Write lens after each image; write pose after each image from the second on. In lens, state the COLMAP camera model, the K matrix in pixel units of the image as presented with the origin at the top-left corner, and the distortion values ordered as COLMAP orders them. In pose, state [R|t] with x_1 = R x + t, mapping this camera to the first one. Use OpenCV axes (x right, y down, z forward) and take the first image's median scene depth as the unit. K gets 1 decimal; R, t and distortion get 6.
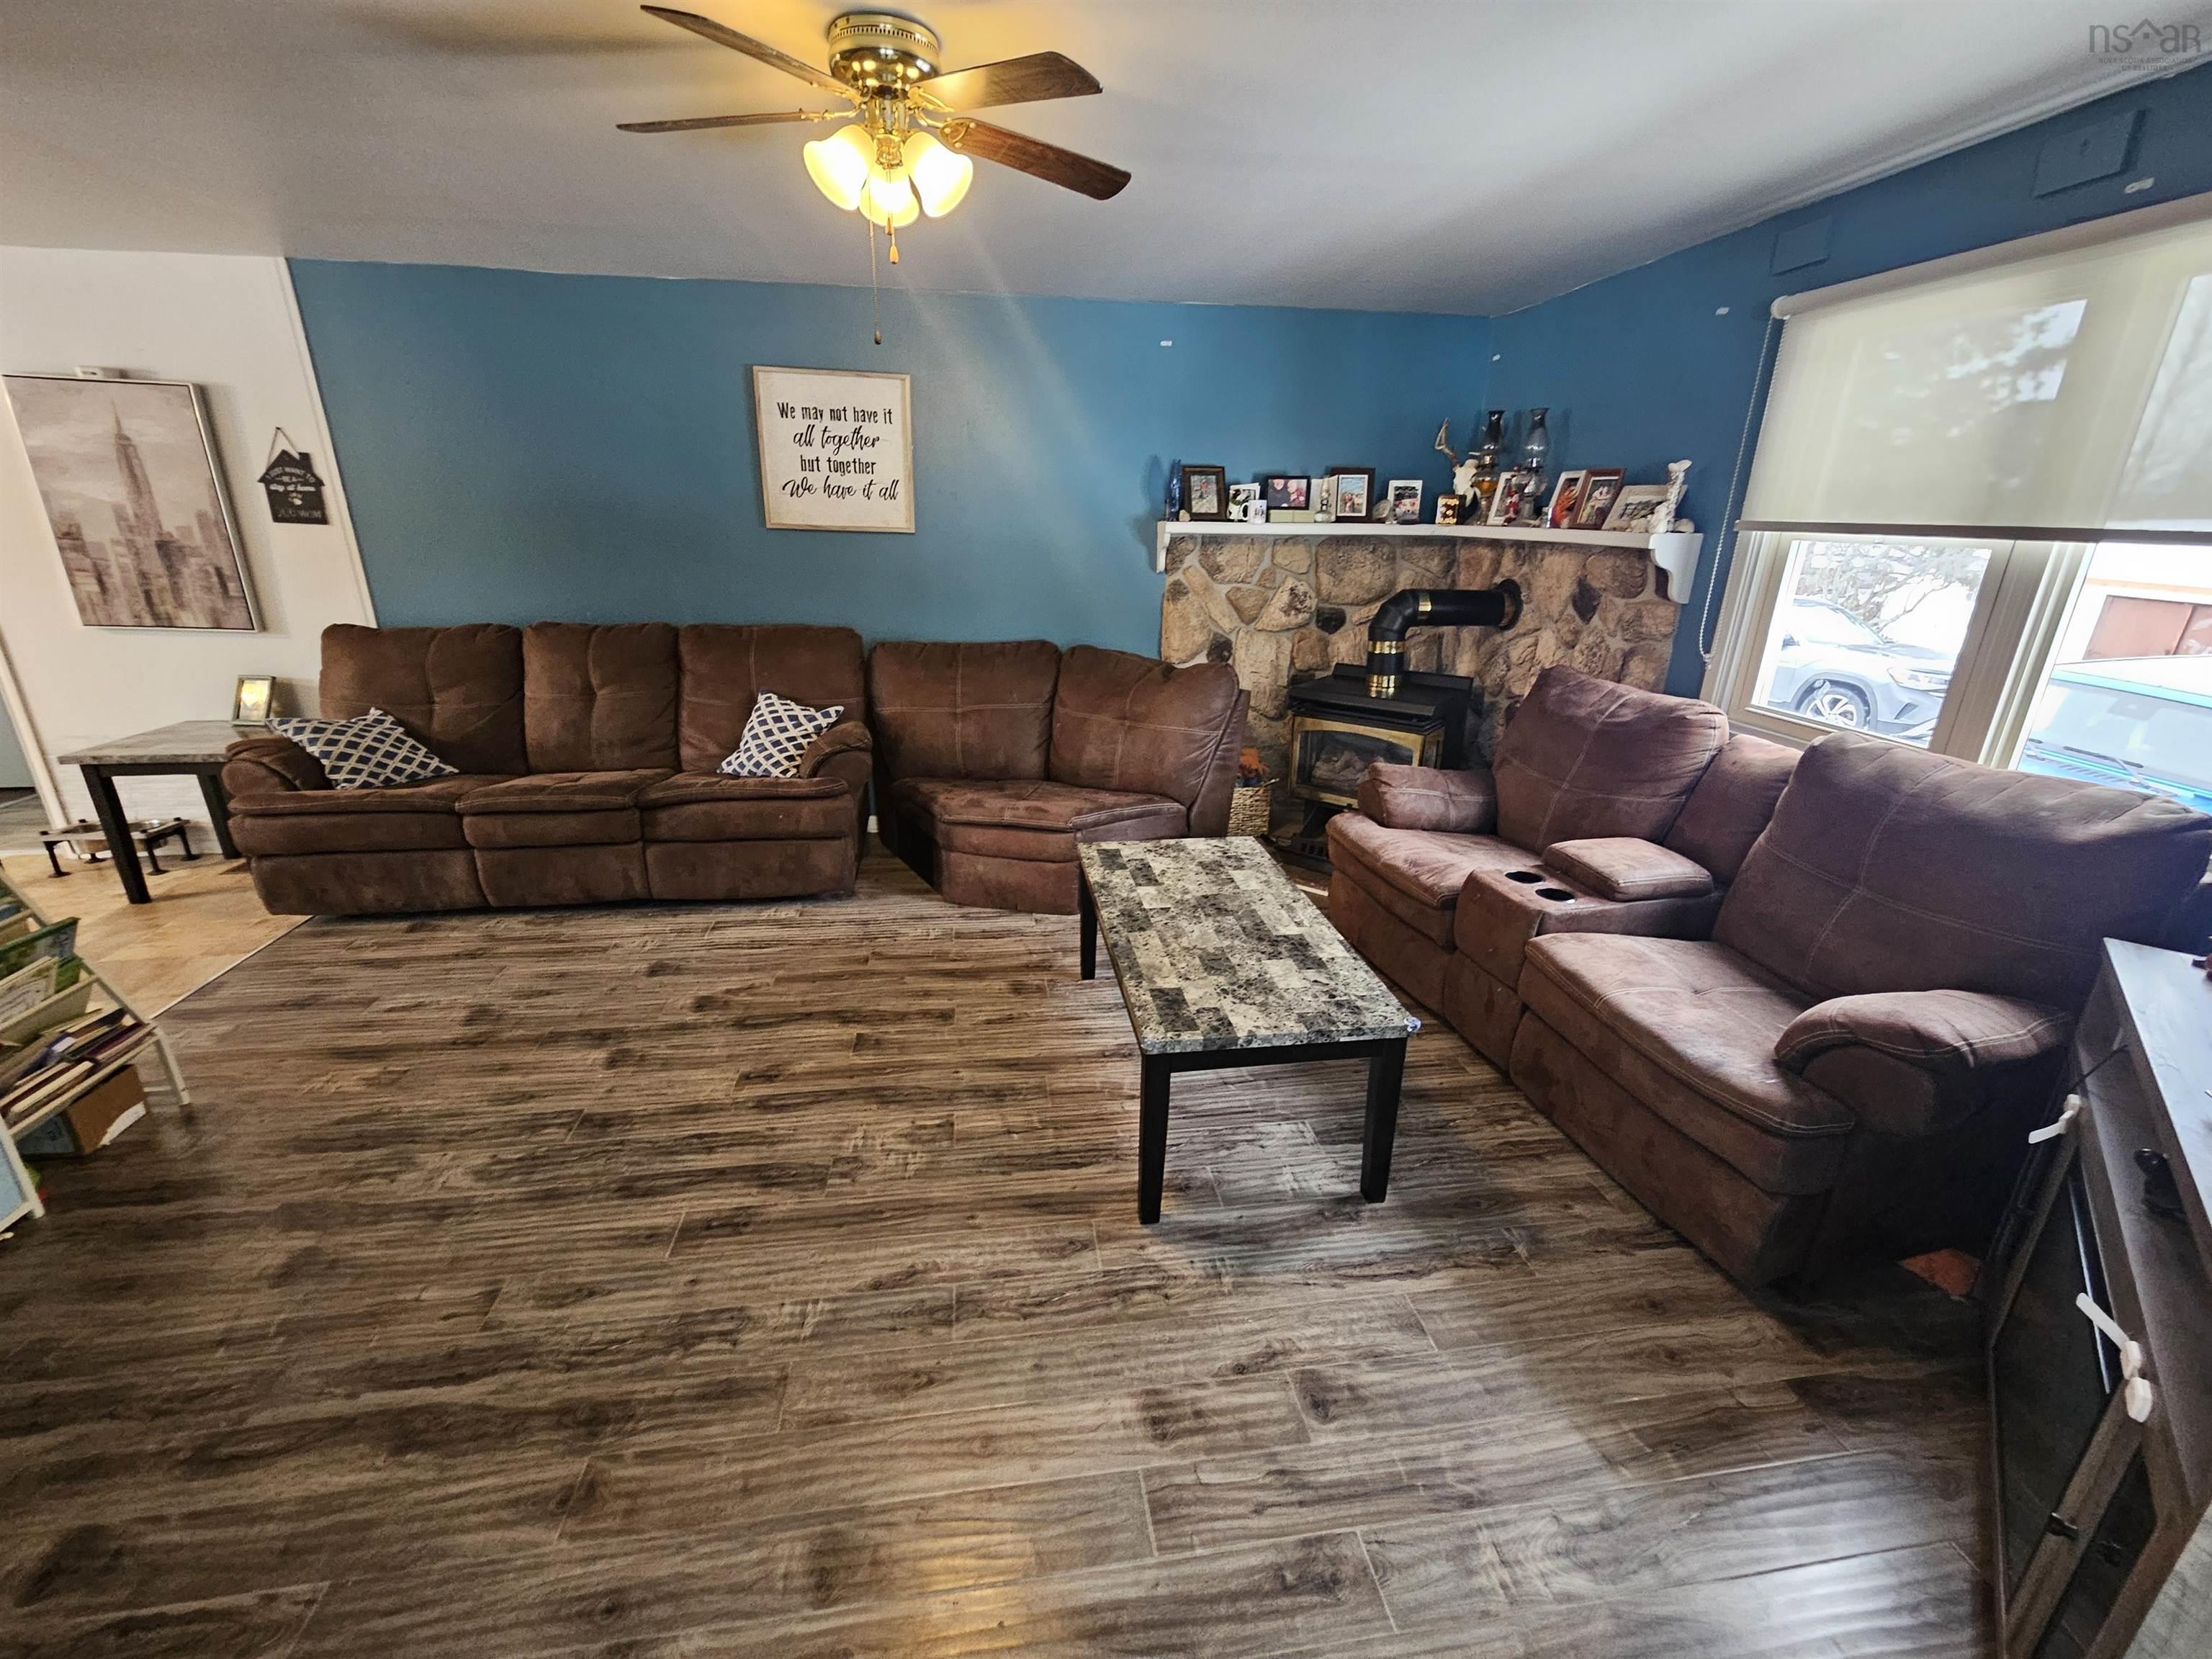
lens RADIAL K [[910.0, 0, 1109.4], [0, 910.0, 826.4], [0, 0, 1]] dist [-0.001366, 0.001394]
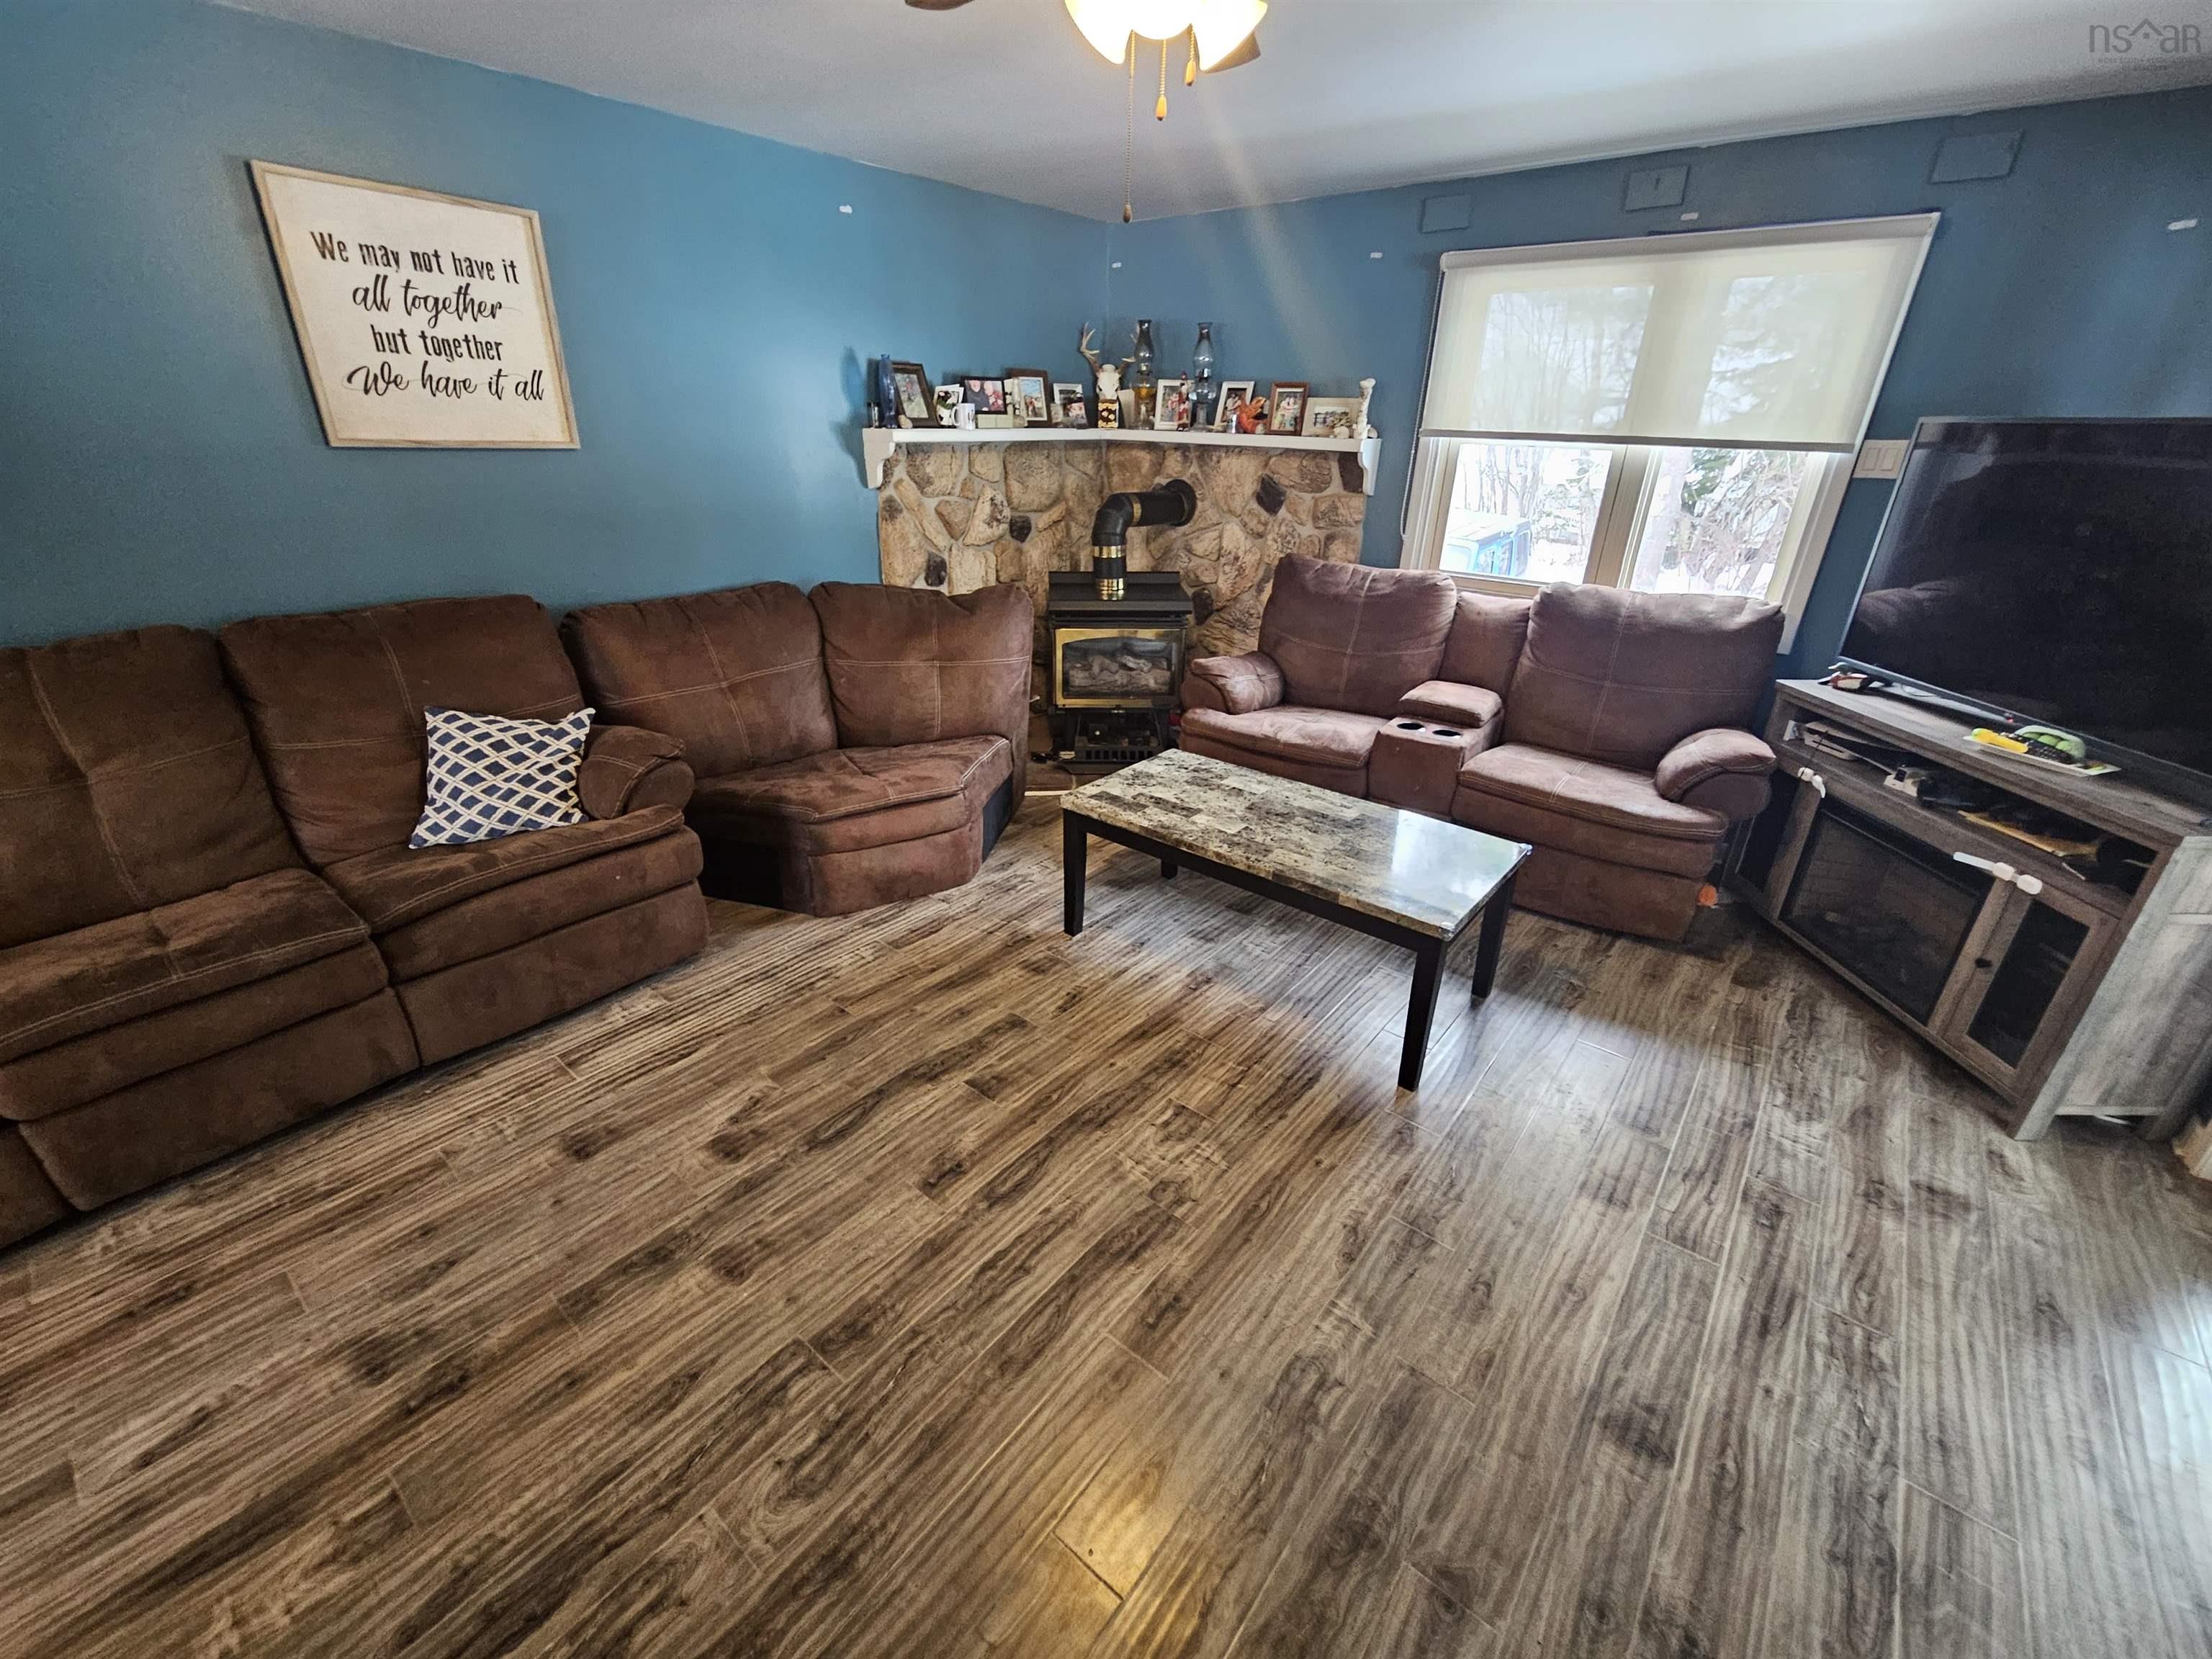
lens RADIAL K [[910.0, 0, 1107.3], [0, 910.0, 826.4], [0, 0, 1]] dist [-0.001366, 0.001394]
pose [[0.741287, -0.277037, 0.611346, -0.522054], [0.210668, 0.960848, 0.179972, -0.099270], [-0.637270, -0.004620, 0.770627, 0.232768]]
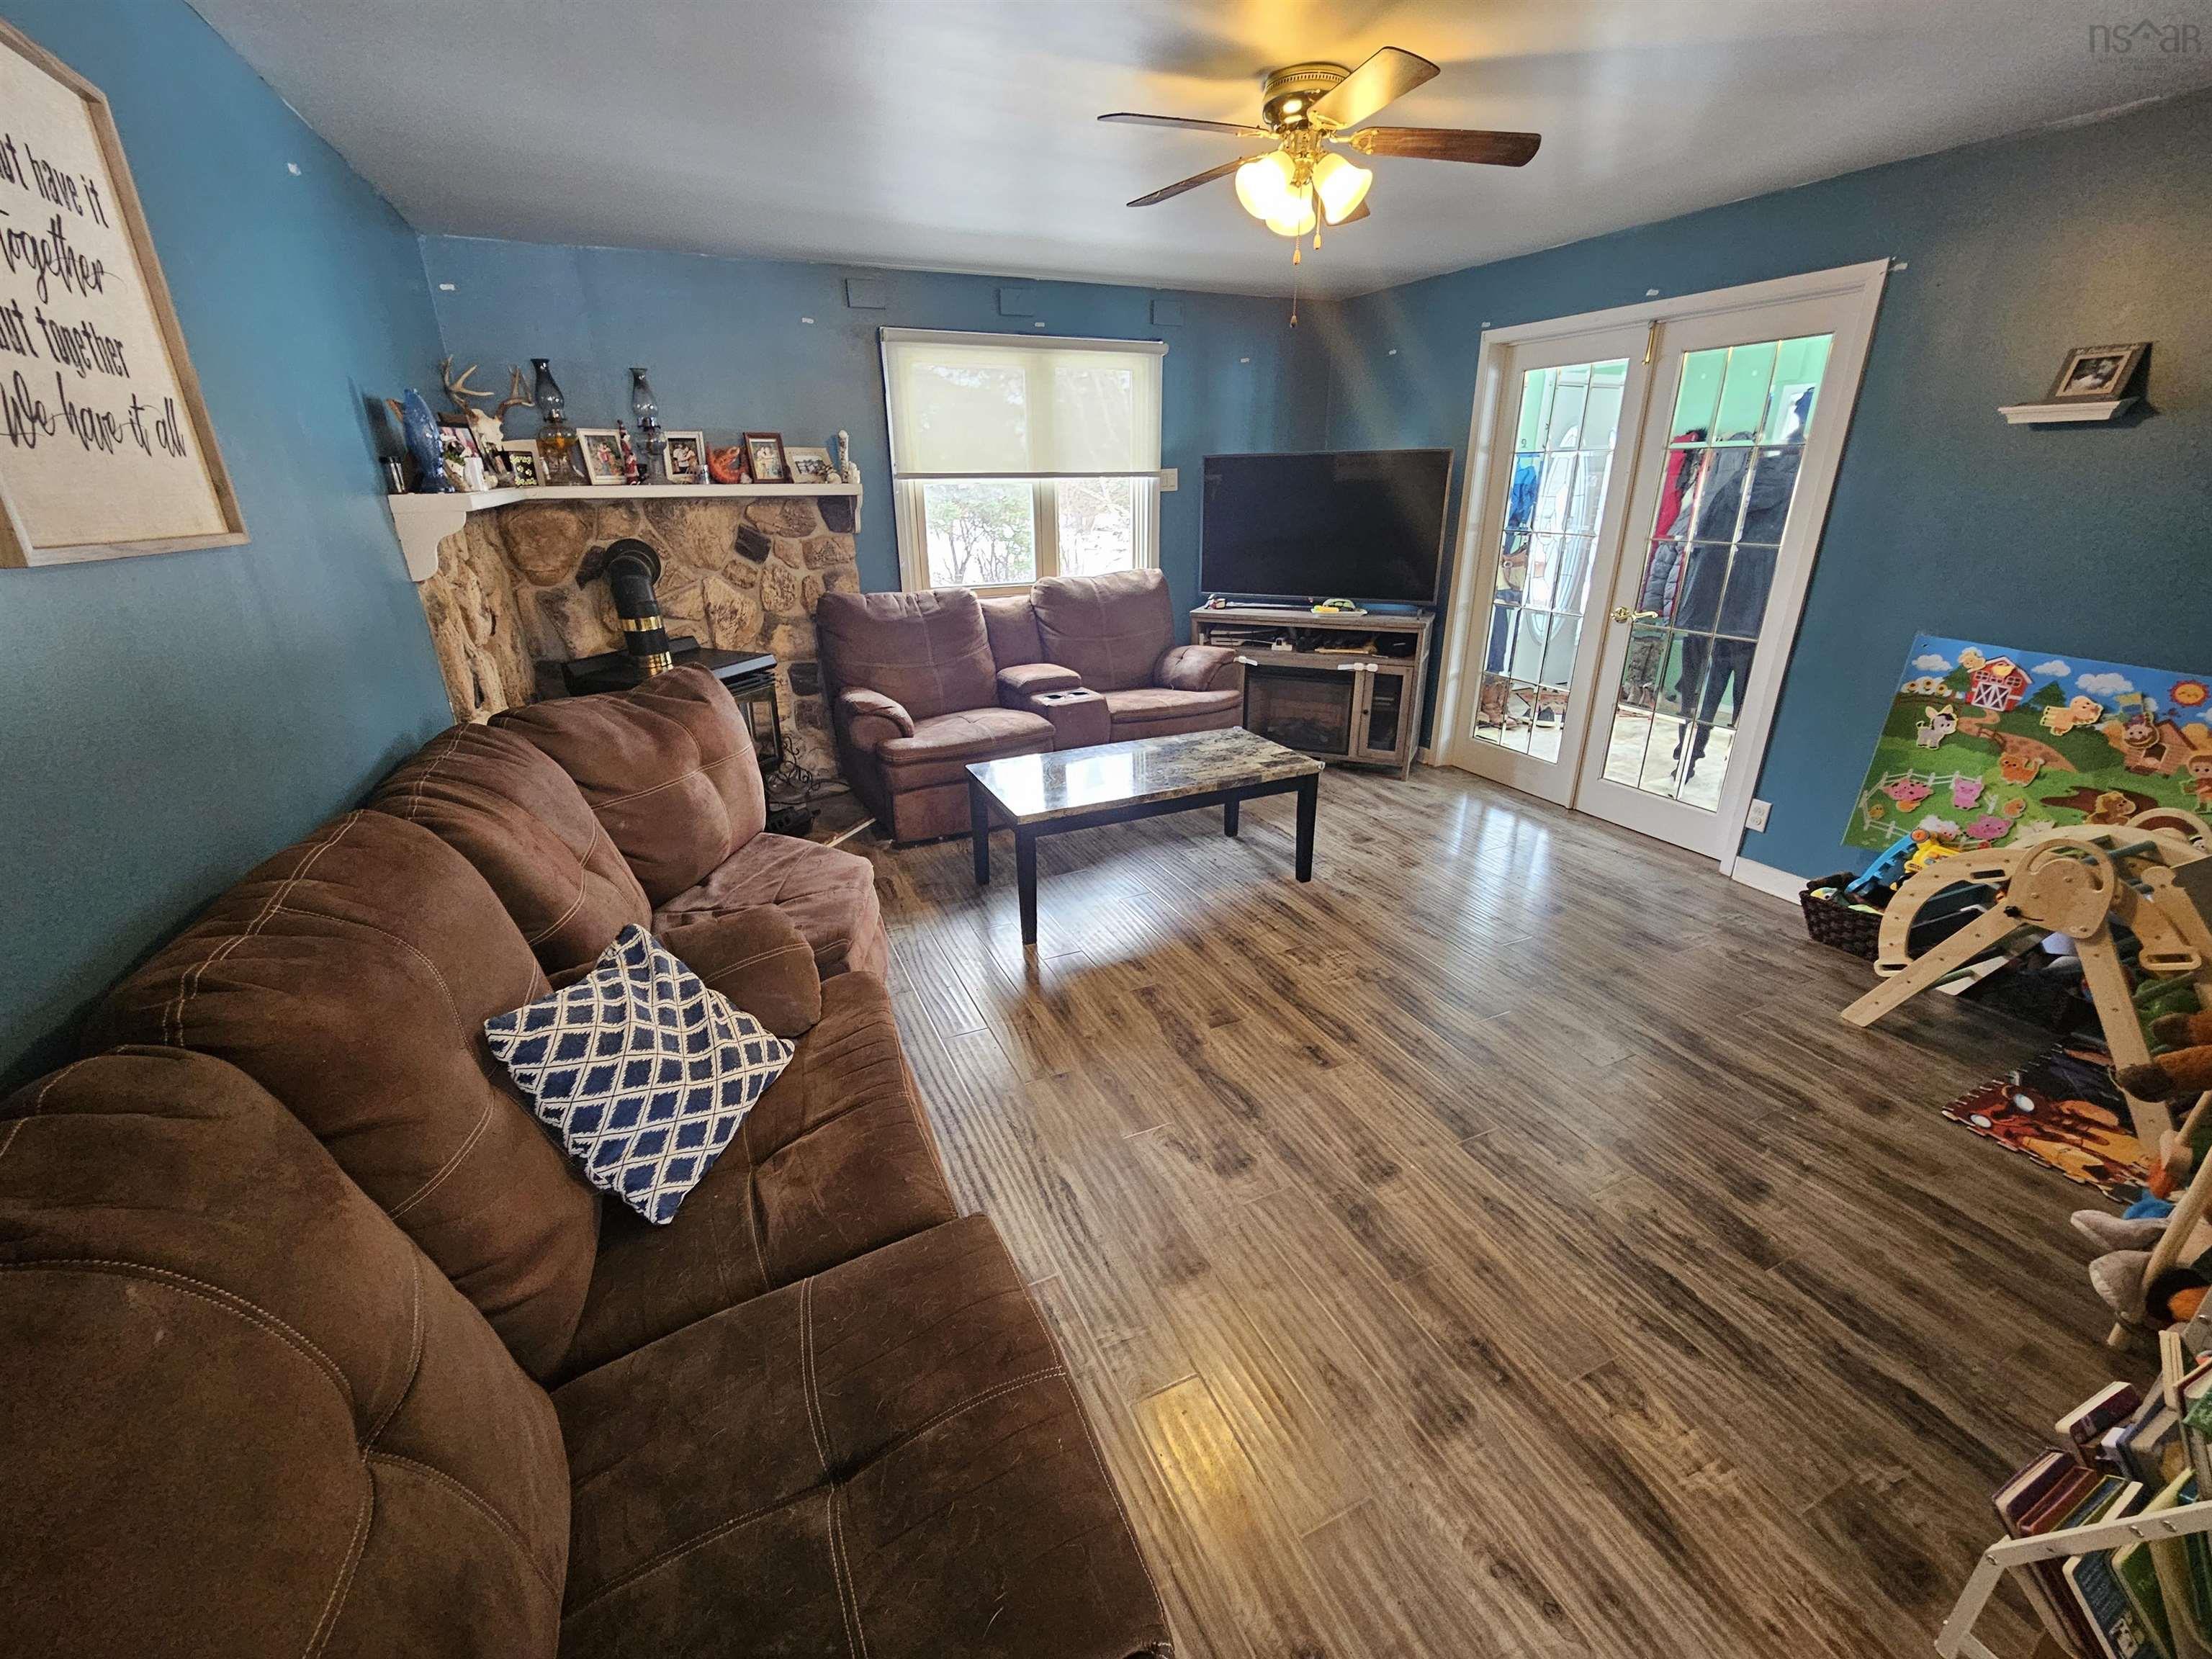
lens RADIAL K [[910.0, 0, 1101.7], [0, 910.0, 826.9], [0, 0, 1]] dist [-0.001366, 0.001394]
pose [[-0.275565, -0.361106, 0.890880, -0.853346], [0.320737, 0.839115, 0.439333, -0.339769], [-0.906196, 0.406803, -0.115411, 0.944556]]
